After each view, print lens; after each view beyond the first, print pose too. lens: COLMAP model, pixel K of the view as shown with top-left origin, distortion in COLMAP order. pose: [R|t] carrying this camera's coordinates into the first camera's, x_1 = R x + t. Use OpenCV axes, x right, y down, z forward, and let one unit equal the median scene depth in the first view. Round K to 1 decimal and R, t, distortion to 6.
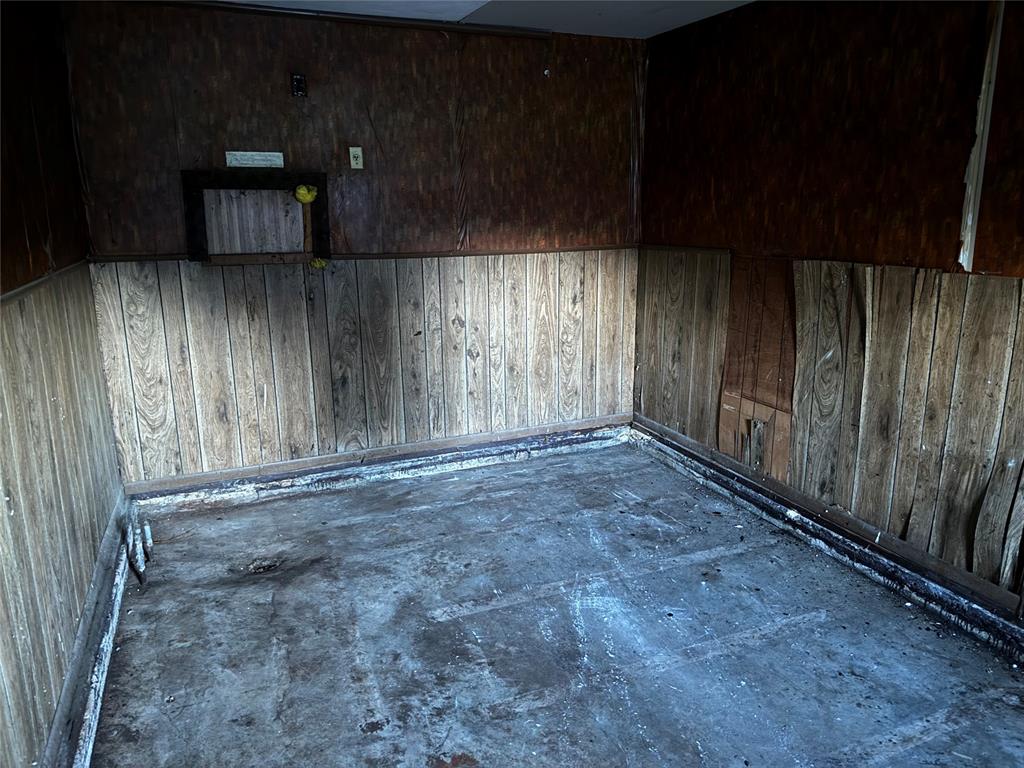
lens RADIAL K [[714.5, 0, 521.8], [0, 714.5, 382.1], [0, 0, 1]] dist [0.066038, -0.075819]
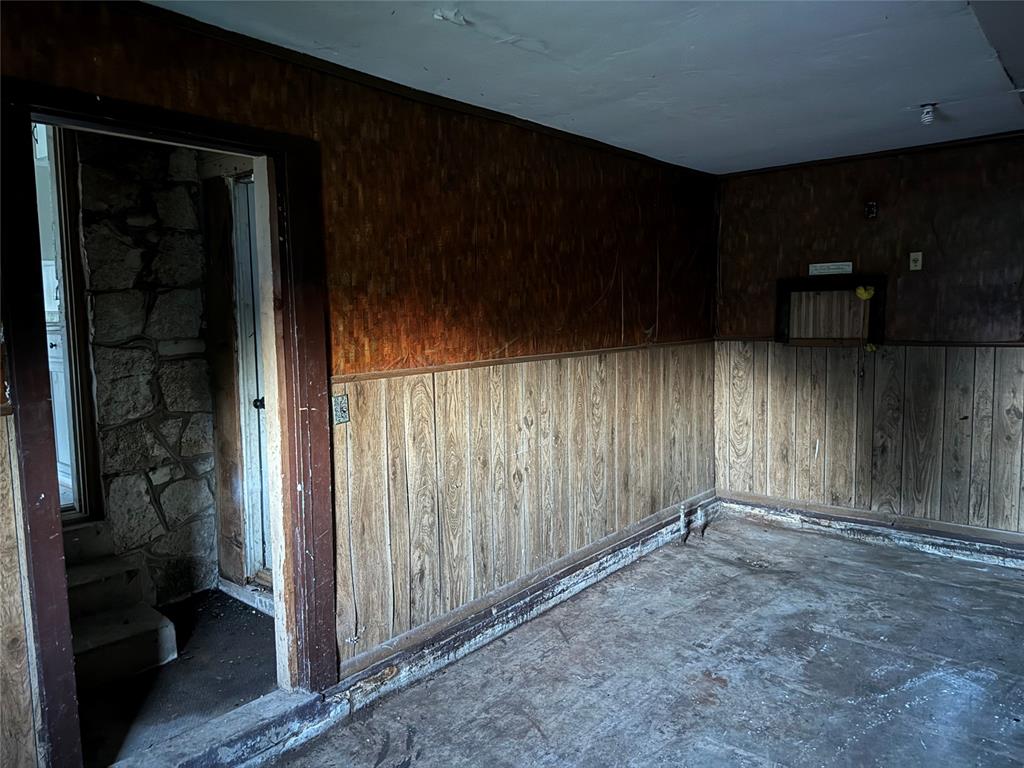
lens RADIAL K [[714.5, 0, 514.2], [0, 714.5, 380.8], [0, 0, 1]] dist [0.066038, -0.075819]
pose [[0.453607, 0.084975, -0.887141, 0.530560], [-0.191013, 0.981581, -0.003646, 0.008608], [0.870491, 0.171109, 0.461483, -0.074236]]
